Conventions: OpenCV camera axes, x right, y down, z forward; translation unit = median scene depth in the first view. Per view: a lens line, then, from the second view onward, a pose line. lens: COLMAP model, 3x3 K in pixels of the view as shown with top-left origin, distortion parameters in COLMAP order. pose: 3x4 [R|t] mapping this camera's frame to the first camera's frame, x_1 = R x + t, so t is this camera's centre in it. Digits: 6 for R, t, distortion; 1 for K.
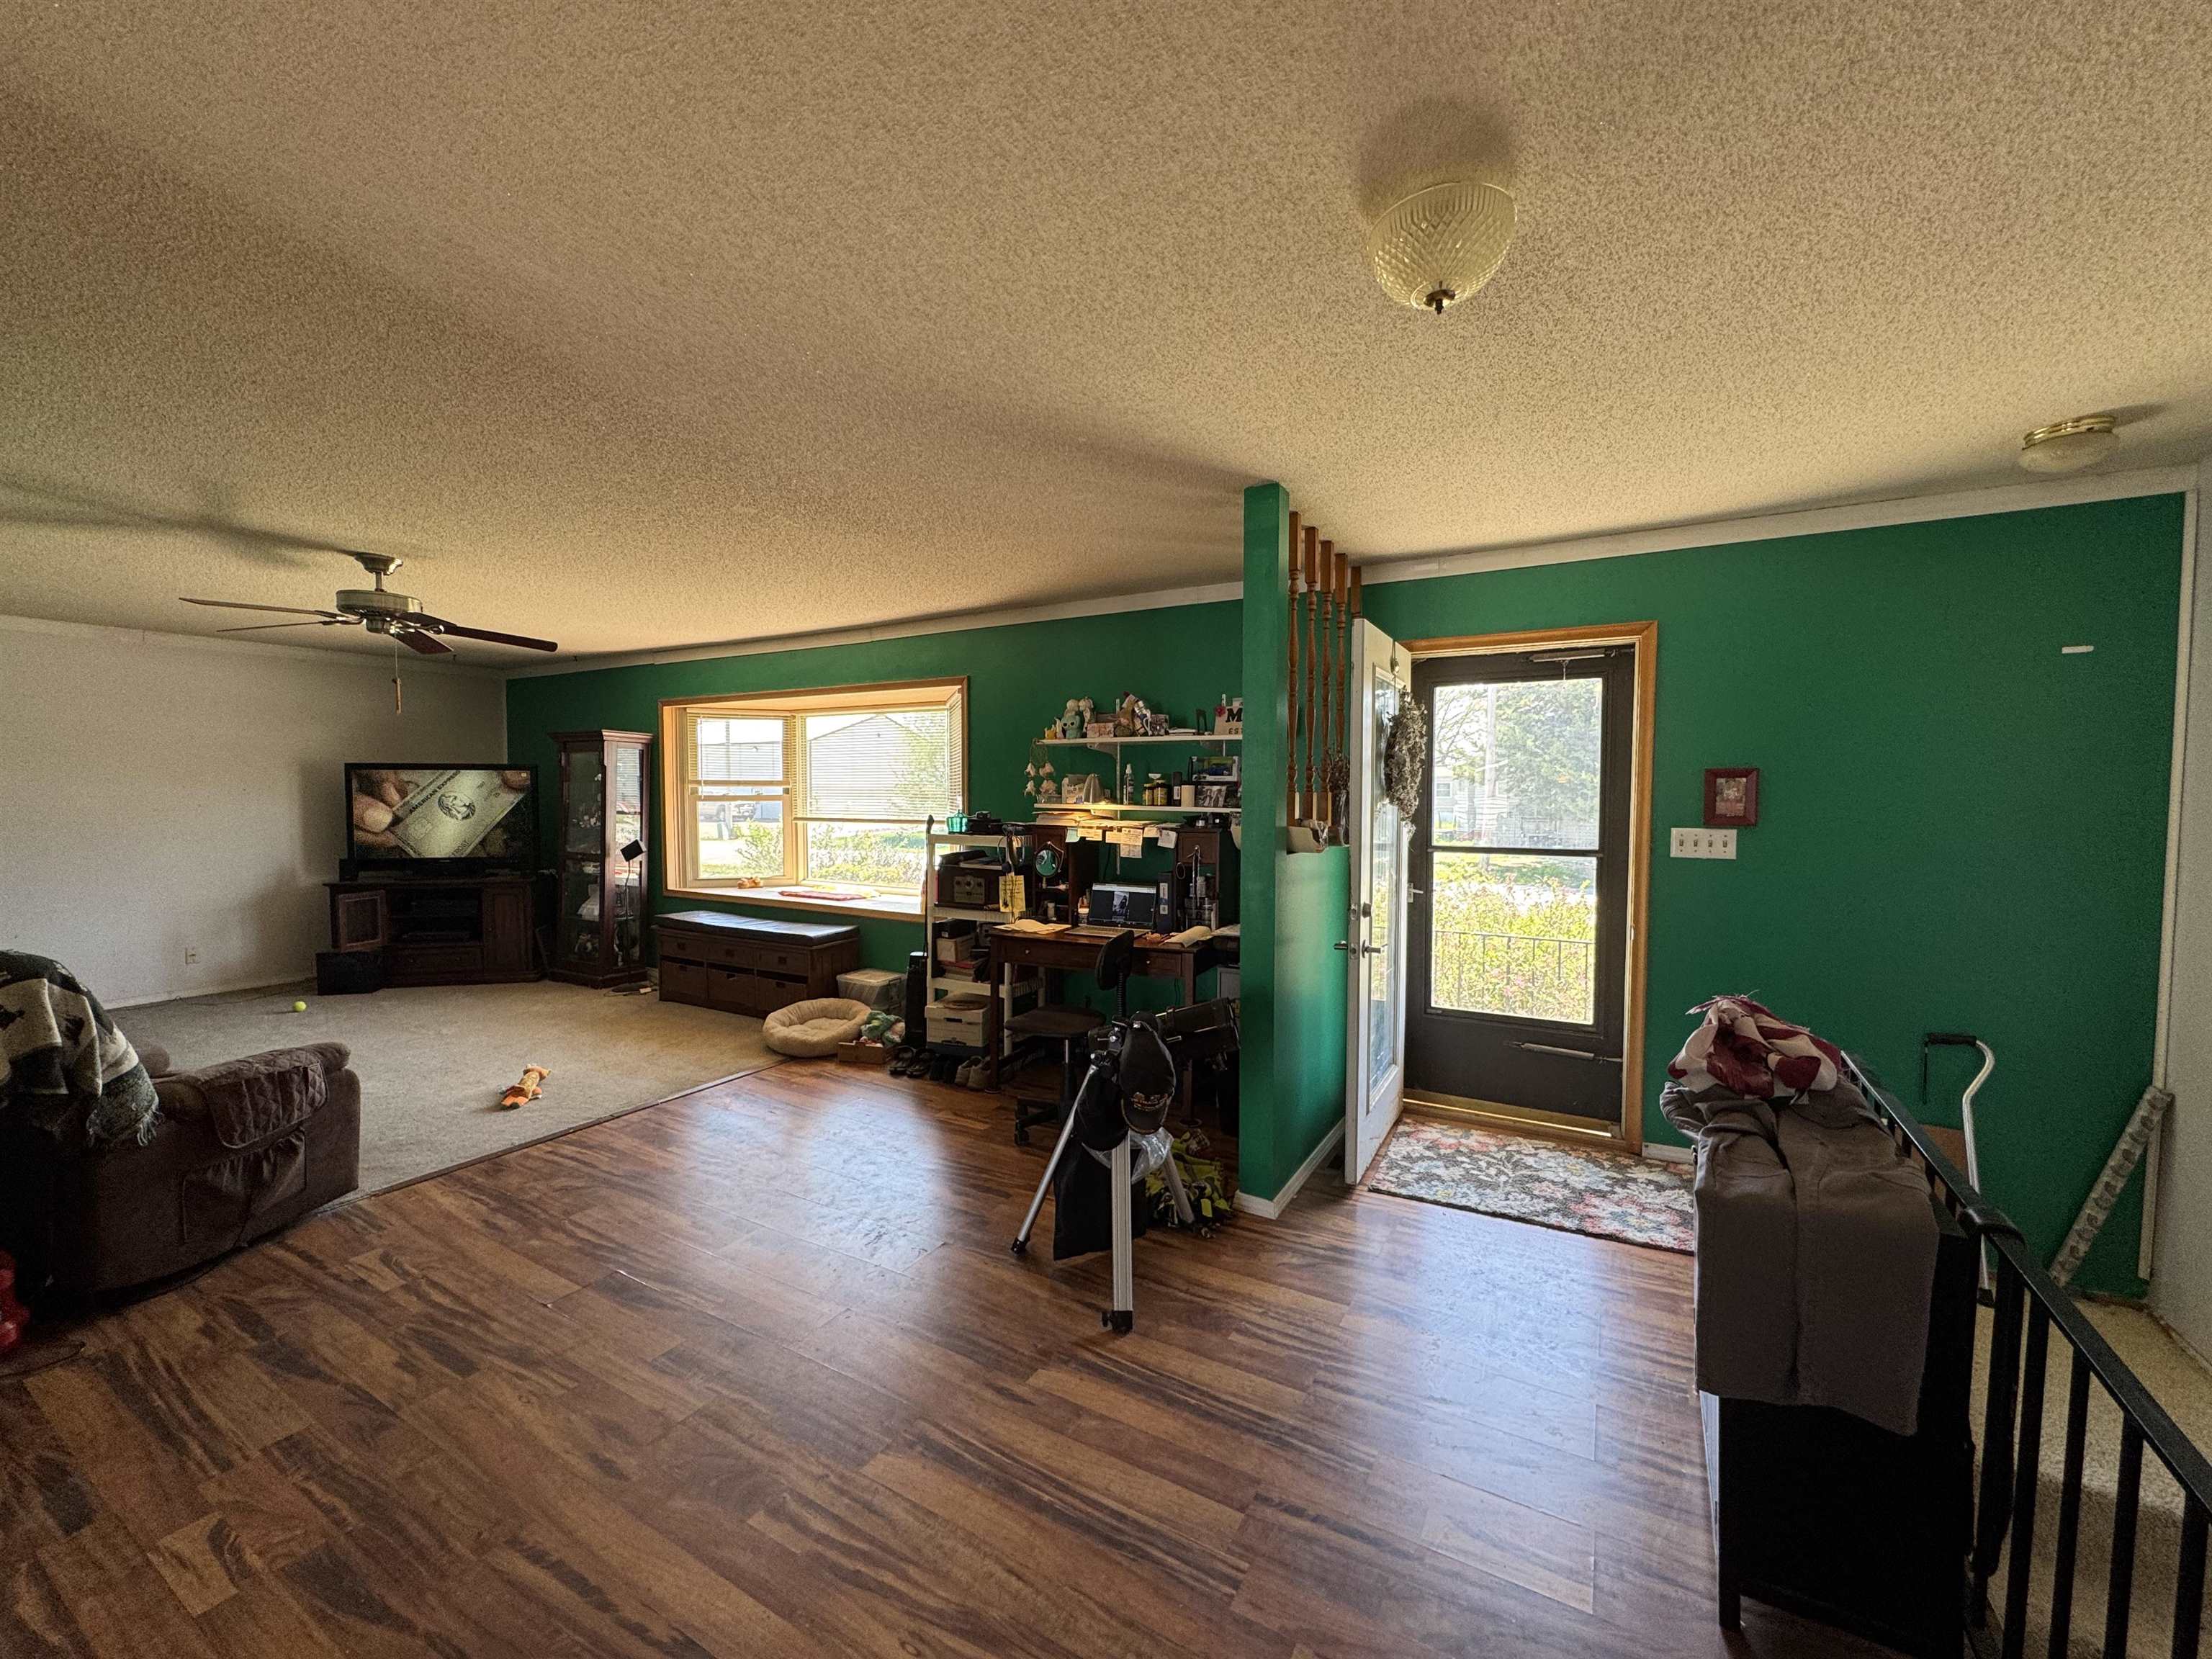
lens RADIAL K [[880.3, 0, 1106.0], [0, 880.3, 829.5], [0, 0, 1]] dist [-0.001596, 0.000107]
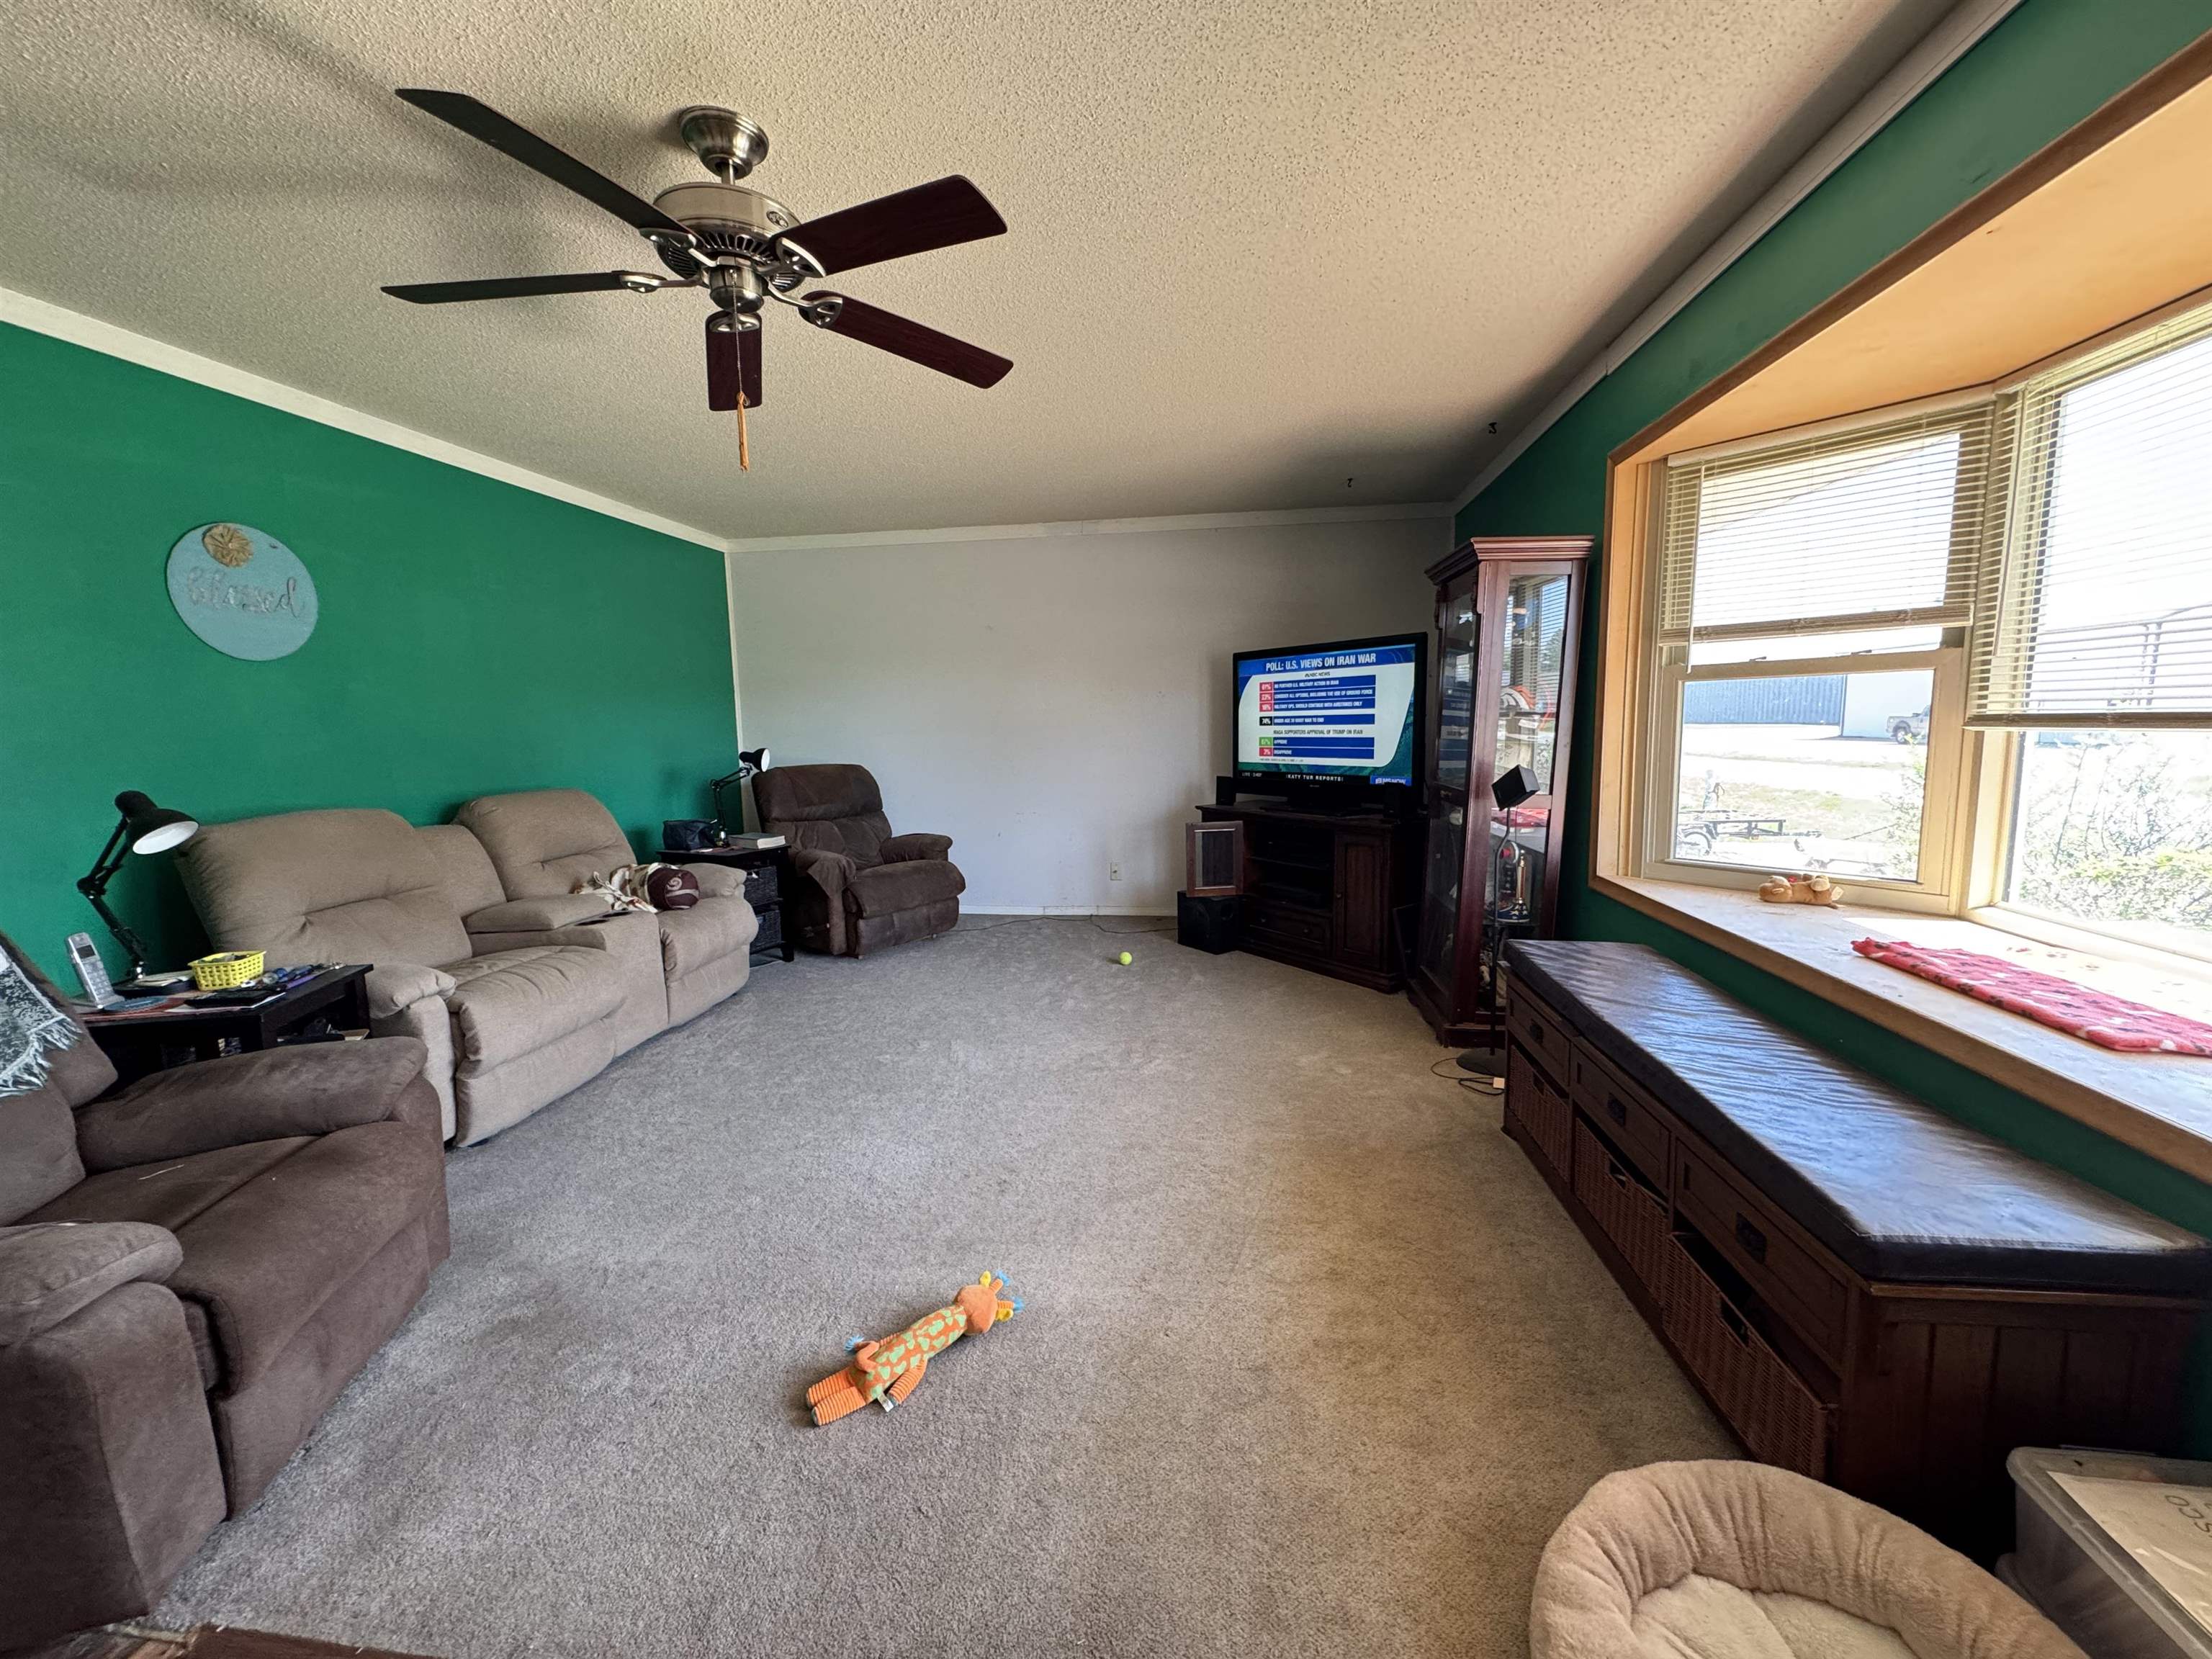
lens RADIAL K [[880.3, 0, 1106.0], [0, 880.3, 829.5], [0, 0, 1]] dist [-0.001596, 0.000107]
pose [[0.371328, 0.105043, -0.922541, -0.183925], [-0.021070, 0.994277, 0.104730, 0.000991], [0.928263, -0.019451, 0.371417, 0.639434]]
